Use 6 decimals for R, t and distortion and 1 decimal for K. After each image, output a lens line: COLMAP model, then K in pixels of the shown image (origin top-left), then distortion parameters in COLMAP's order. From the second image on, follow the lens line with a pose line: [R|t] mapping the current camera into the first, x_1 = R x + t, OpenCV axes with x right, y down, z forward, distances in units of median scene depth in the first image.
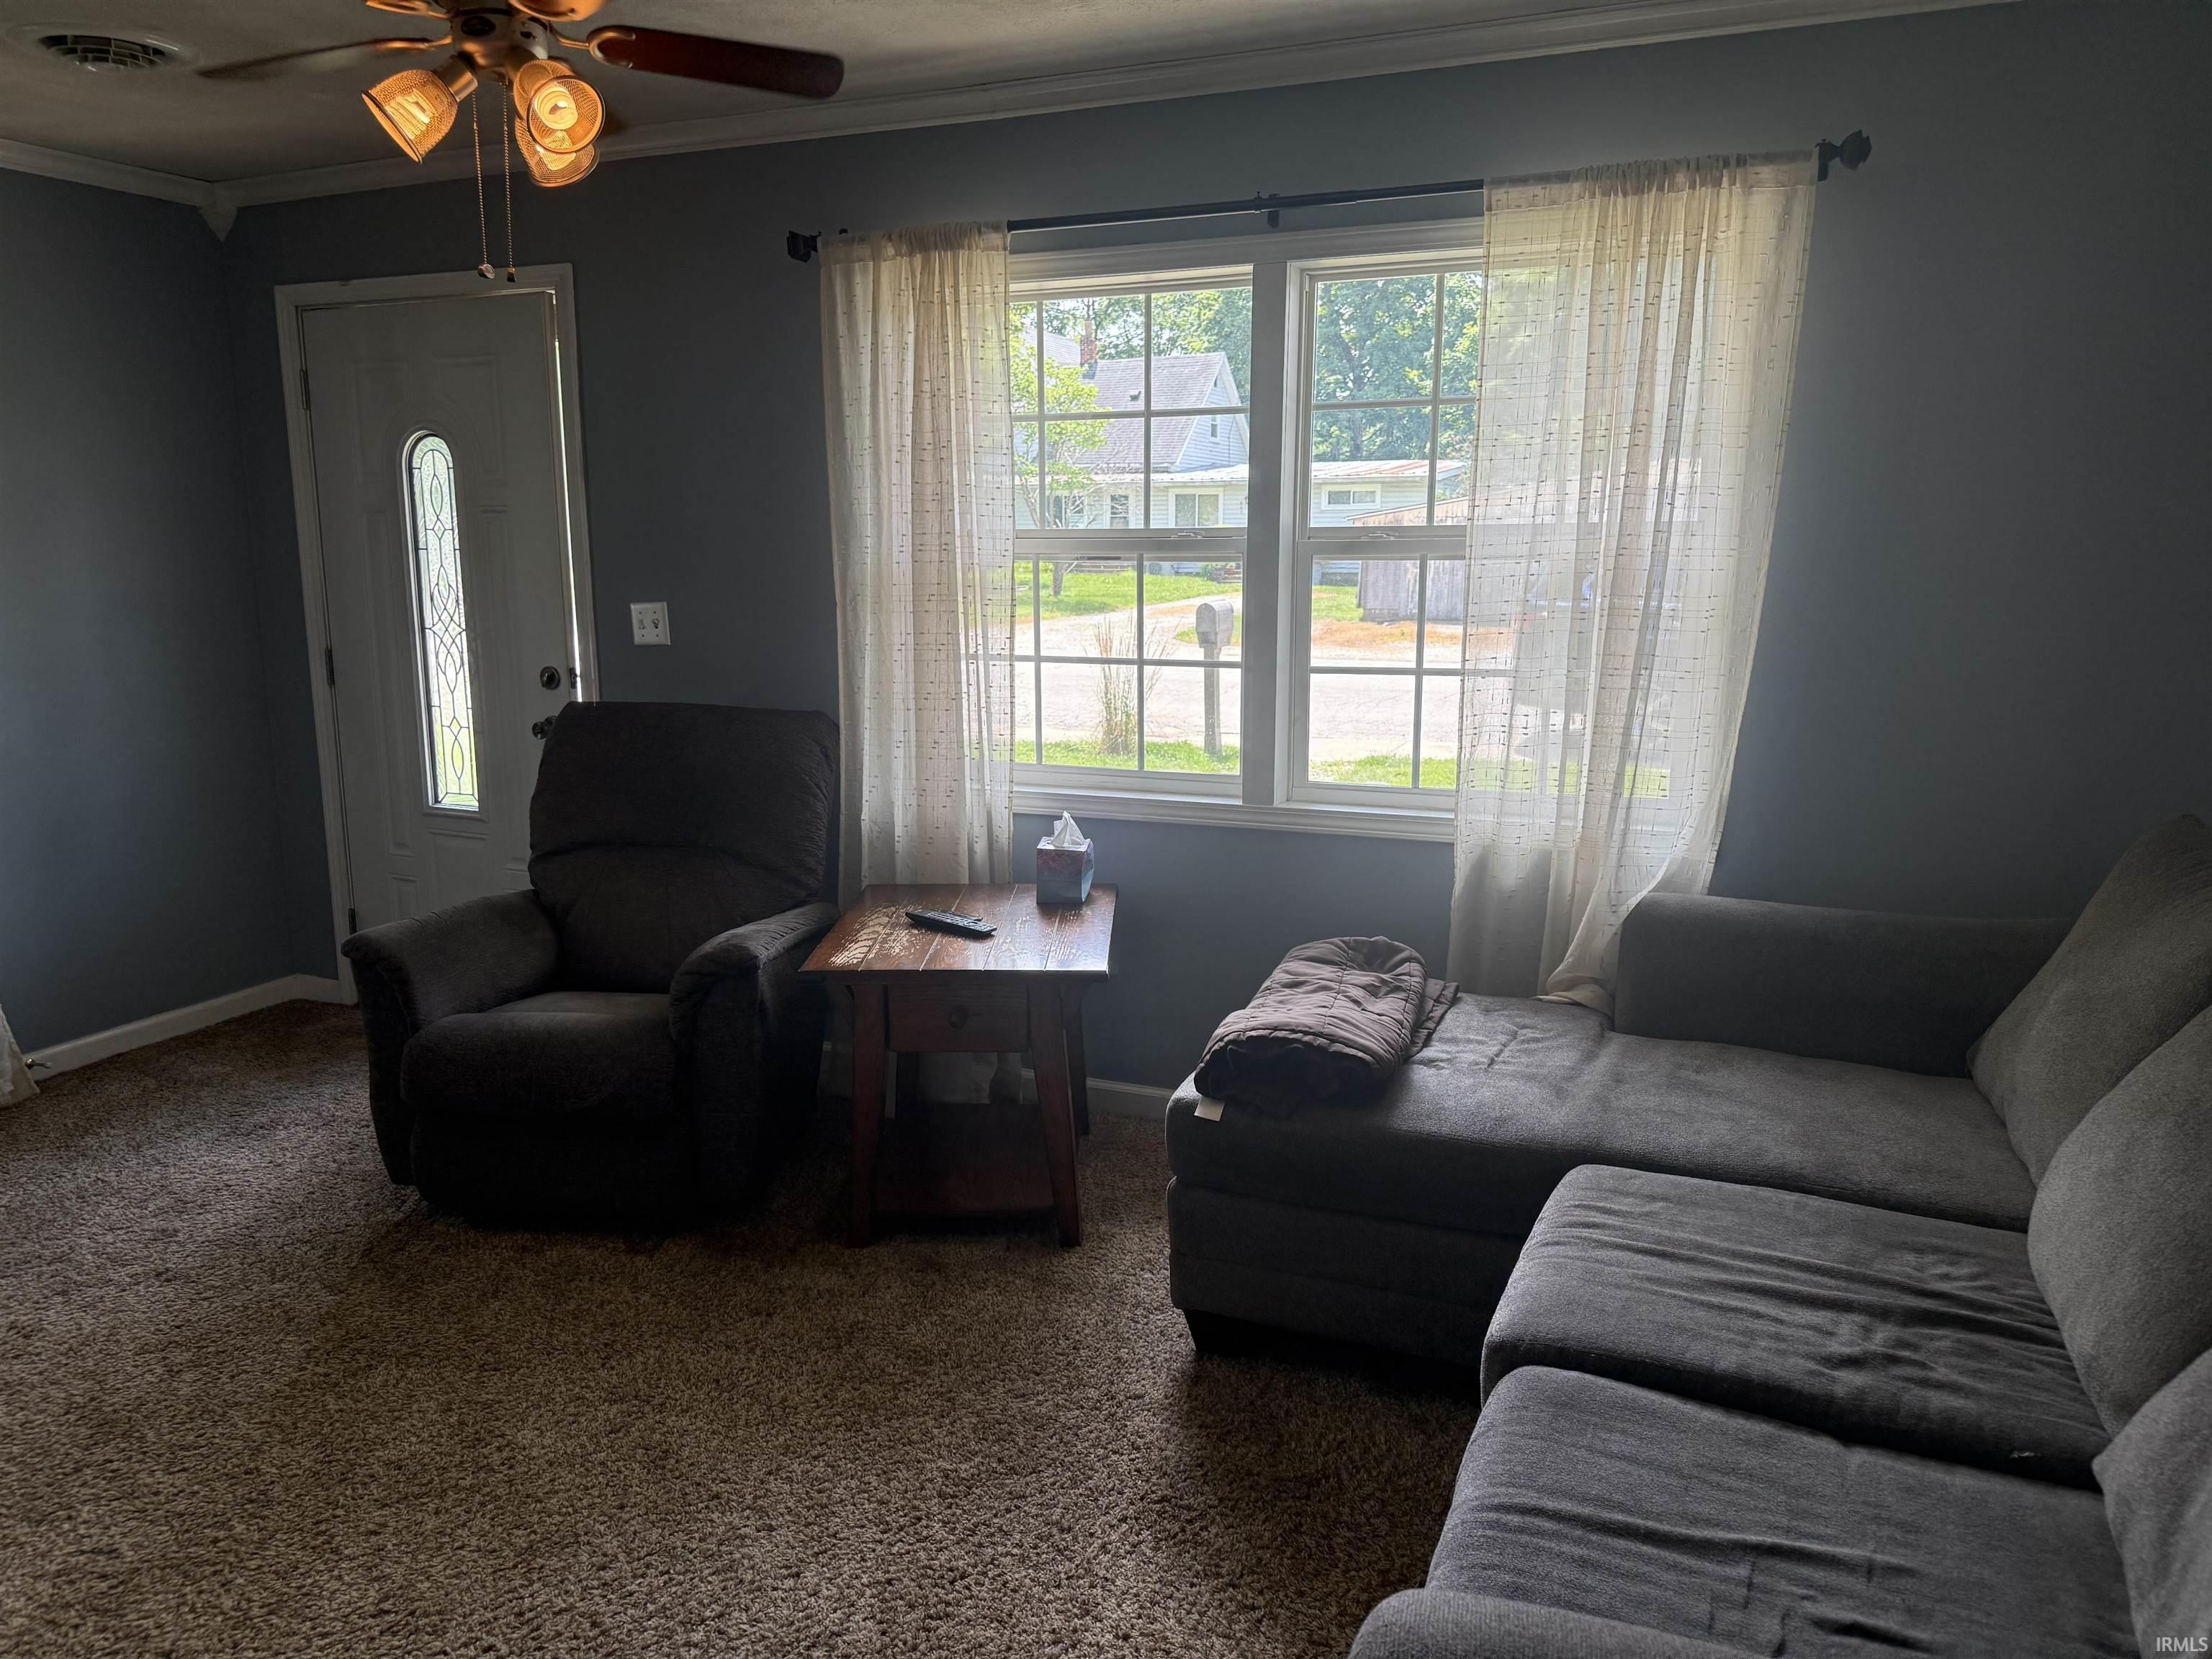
lens RADIAL K [[1567.6, 0, 1100.4], [0, 1567.6, 852.8], [0, 0, 1]] dist [0.068750, -0.093668]
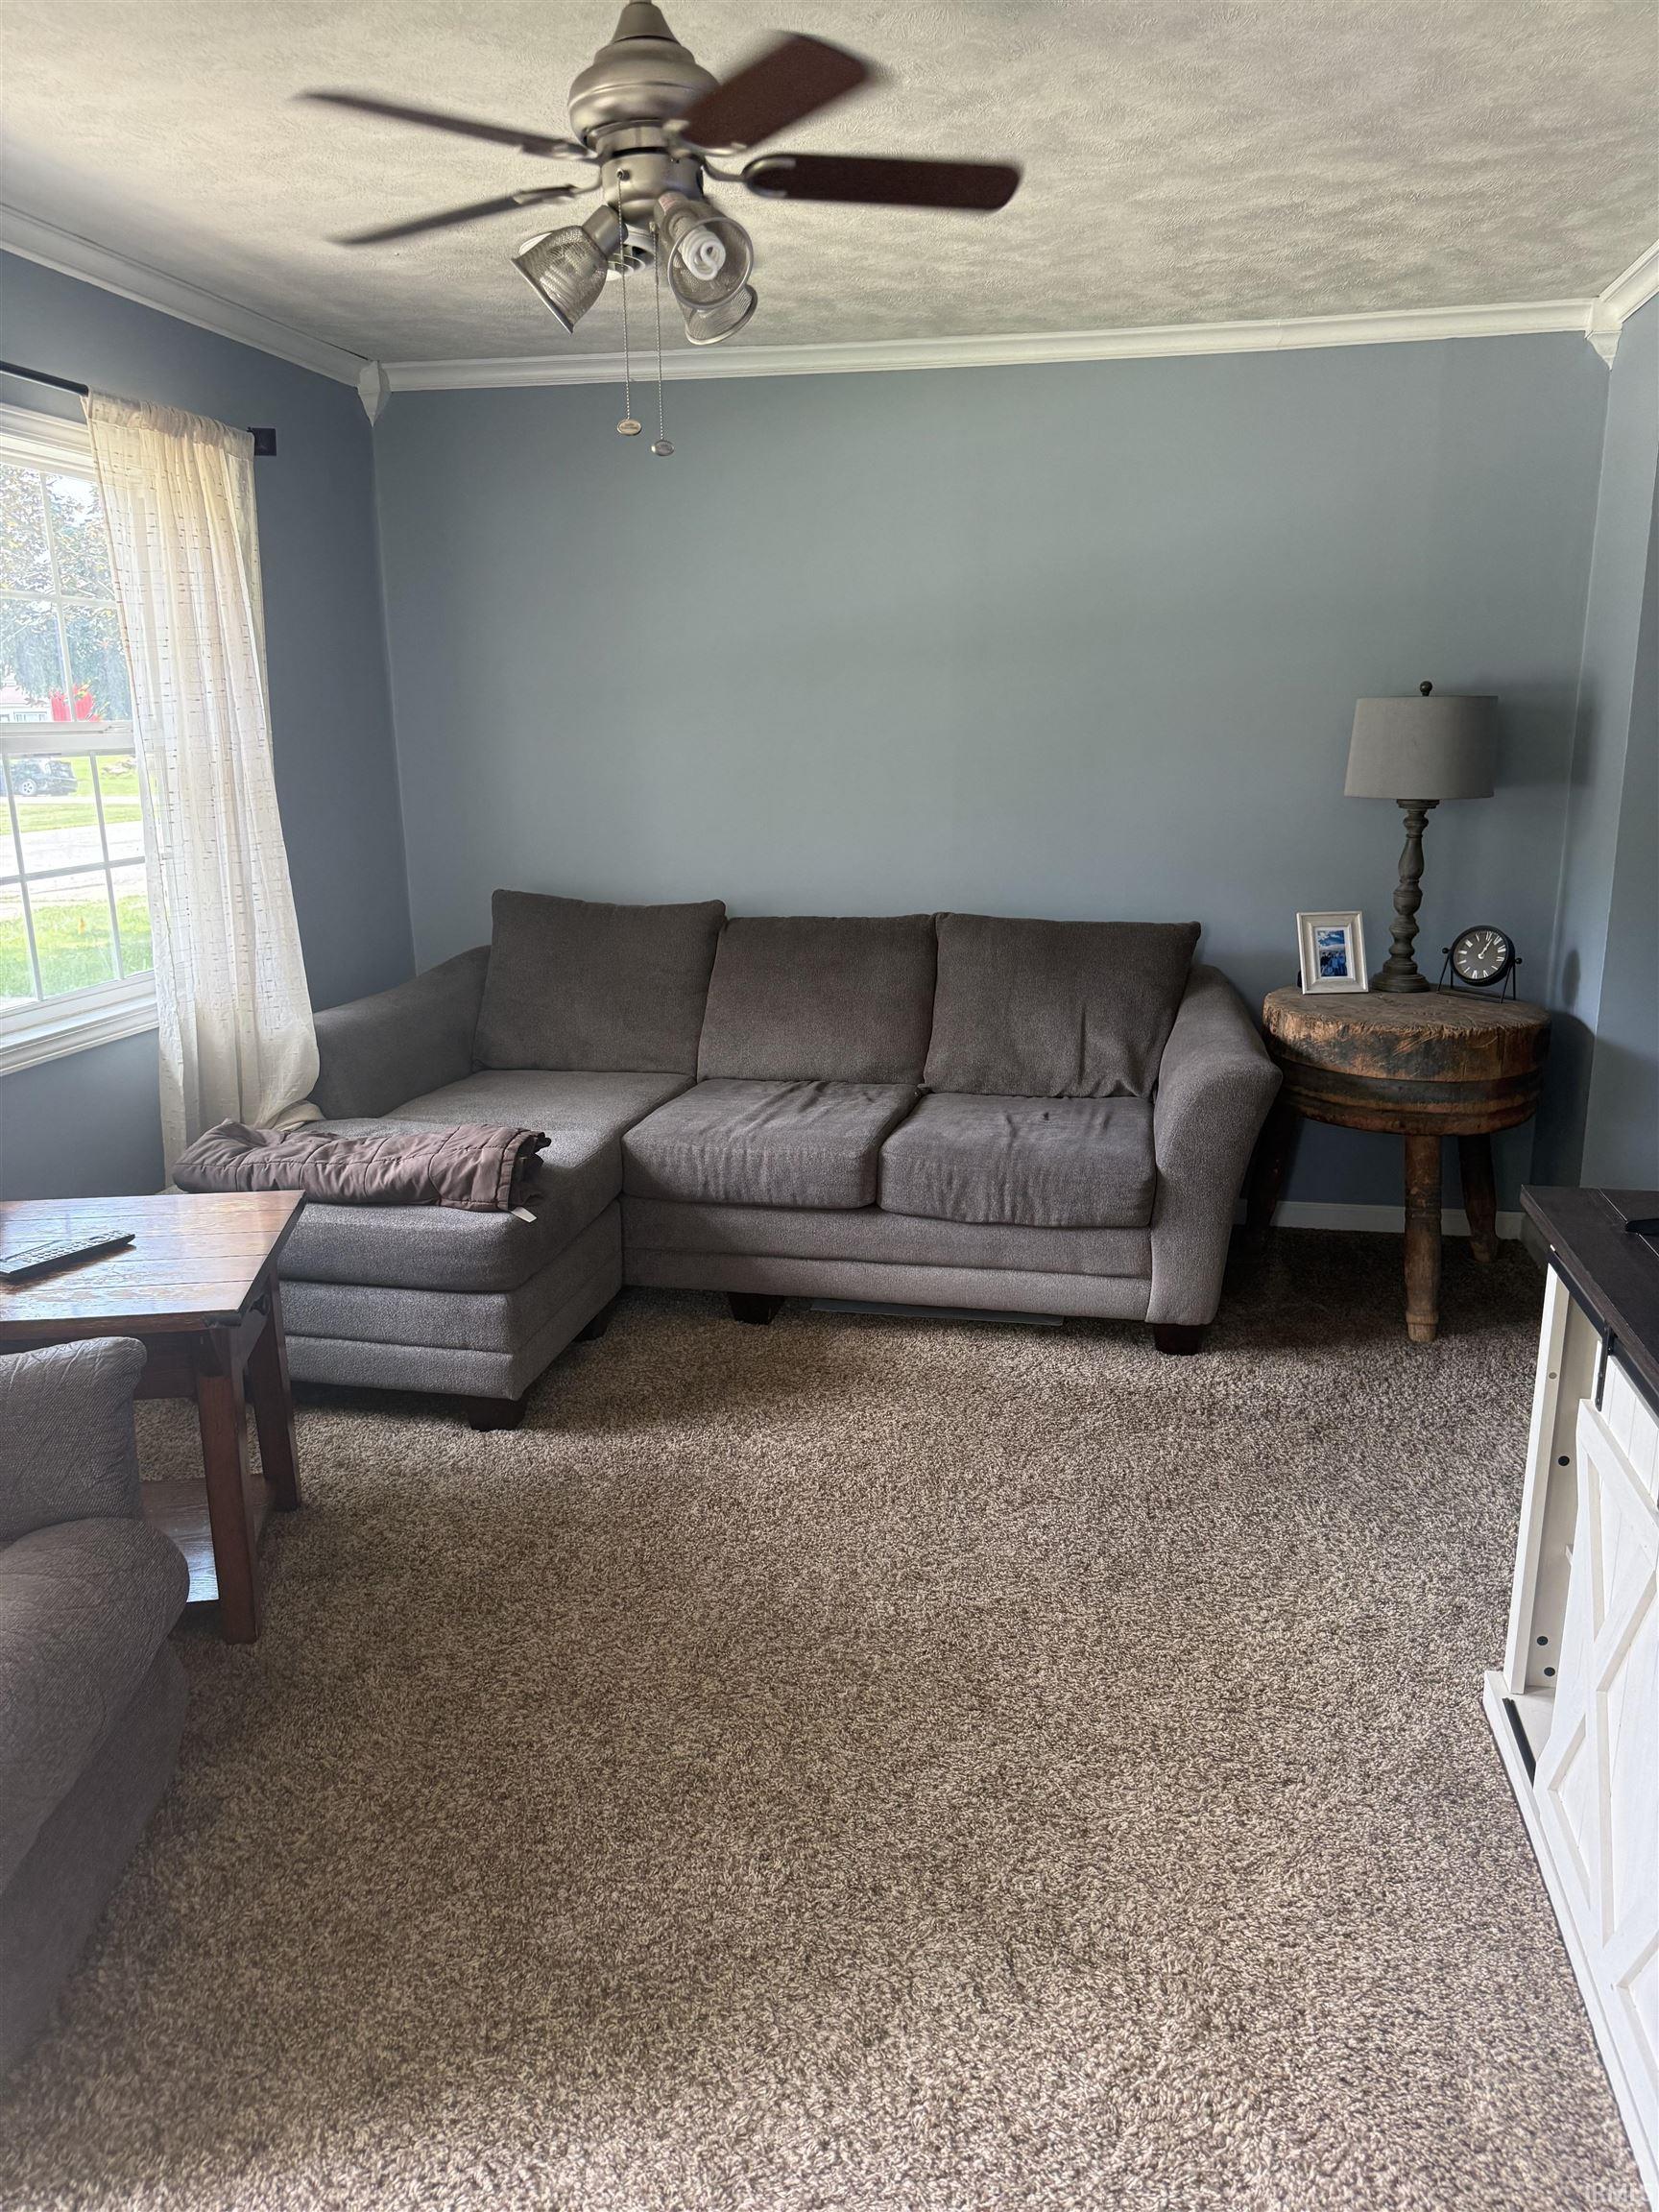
lens RADIAL K [[1567.6, 0, 830.1], [0, 1567.6, 1096.9], [0, 0, 1]] dist [0.068750, -0.093668]
pose [[-0.193830, -0.234847, 0.952511, -1.020359], [0.196415, 0.941976, 0.272219, -0.189018], [-0.961172, 0.239852, -0.136456, 0.847101]]
